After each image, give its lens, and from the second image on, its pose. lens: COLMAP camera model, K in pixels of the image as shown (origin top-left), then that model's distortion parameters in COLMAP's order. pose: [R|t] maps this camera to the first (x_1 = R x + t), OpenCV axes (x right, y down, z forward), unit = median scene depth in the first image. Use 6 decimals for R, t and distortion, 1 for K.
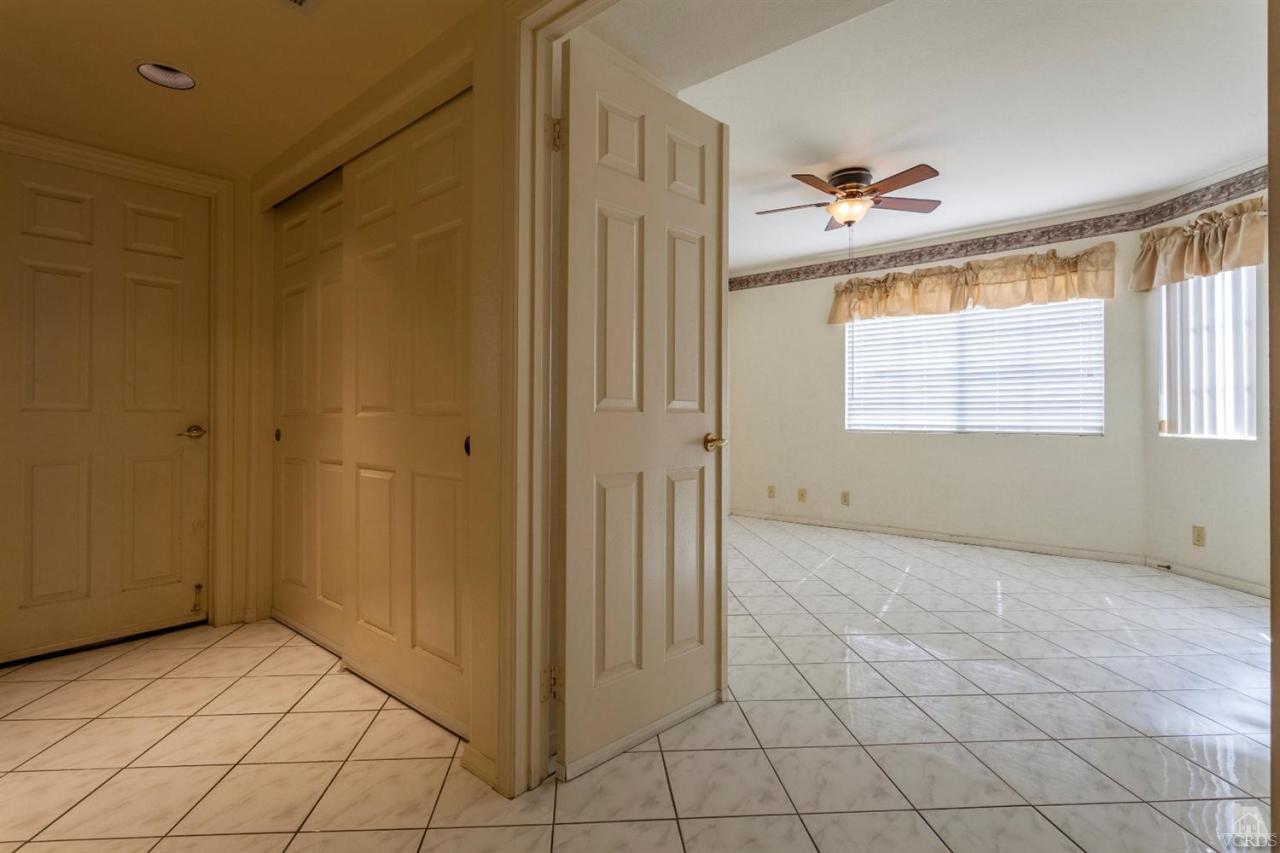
lens RADIAL K [[626.5, 0, 609.8], [0, 626.5, 414.8], [0, 0, 1]] dist [-0.006383, -0.004616]
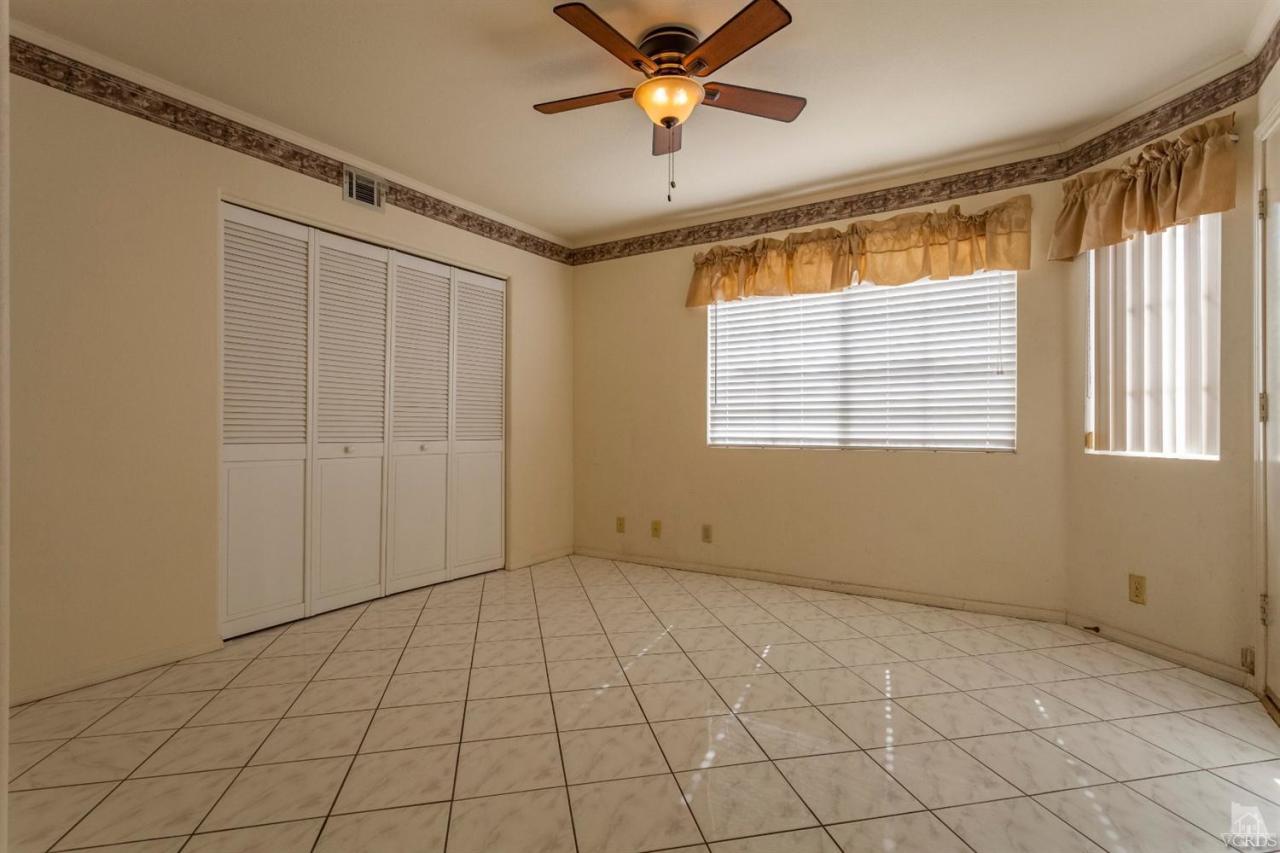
lens RADIAL K [[626.5, 0, 641.3], [0, 626.5, 427.3], [0, 0, 1]] dist [-0.006383, -0.004616]
pose [[0.986496, 0.002473, 0.163764, 0.206252], [-0.002485, 0.999997, -0.000131, 0.003501], [-0.163764, -0.000278, 0.986500, 0.307150]]
